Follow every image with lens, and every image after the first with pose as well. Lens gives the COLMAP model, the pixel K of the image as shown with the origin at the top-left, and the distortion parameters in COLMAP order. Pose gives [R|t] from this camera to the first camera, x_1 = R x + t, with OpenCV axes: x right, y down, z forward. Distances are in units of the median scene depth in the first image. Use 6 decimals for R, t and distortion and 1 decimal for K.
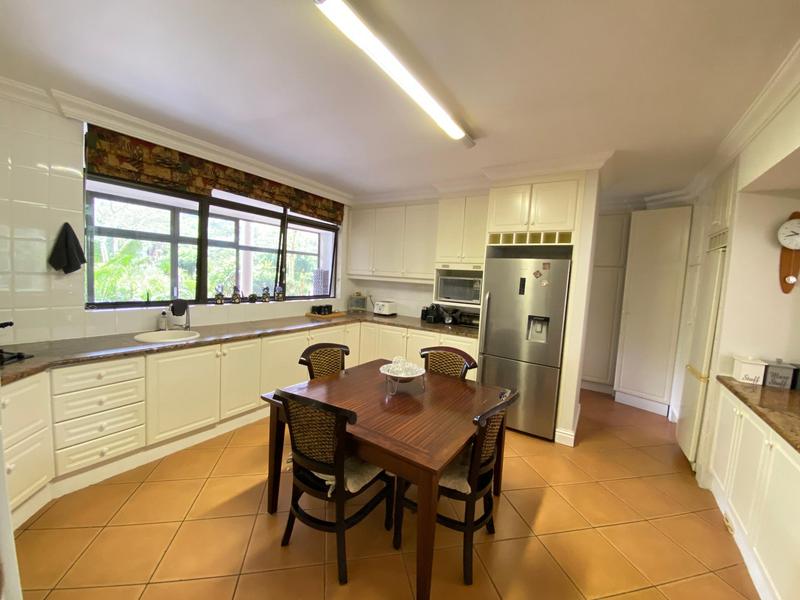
lens RADIAL K [[326.9, 0, 400.5], [0, 326.9, 286.5], [0, 0, 1]] dist [0.000479, 0.000022]
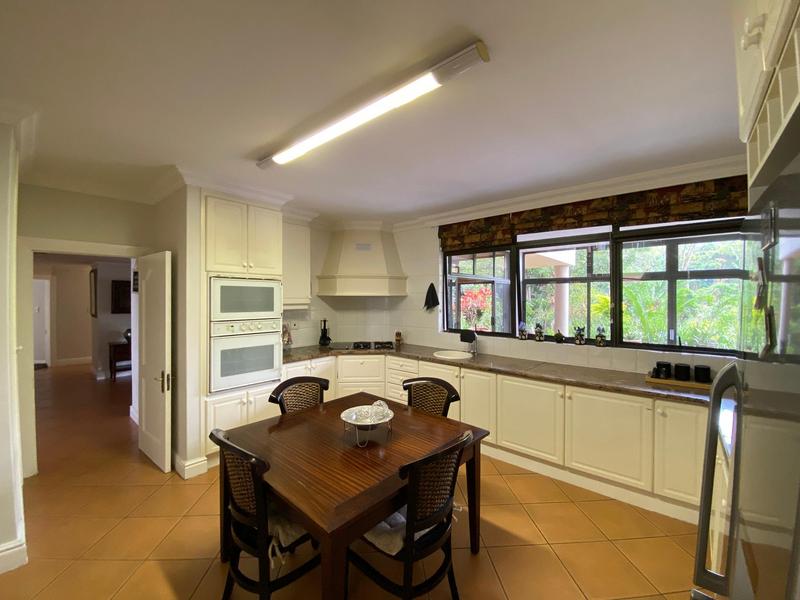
lens RADIAL K [[317.3, 0, 396.0], [0, 317.3, 297.5], [0, 0, 1]] dist [0.000592, -0.016523]
pose [[-0.158099, -0.052227, -0.986041, 0.490231], [-0.047902, 0.997830, -0.045171, -0.015135], [0.986261, 0.040092, -0.160258, 0.687731]]
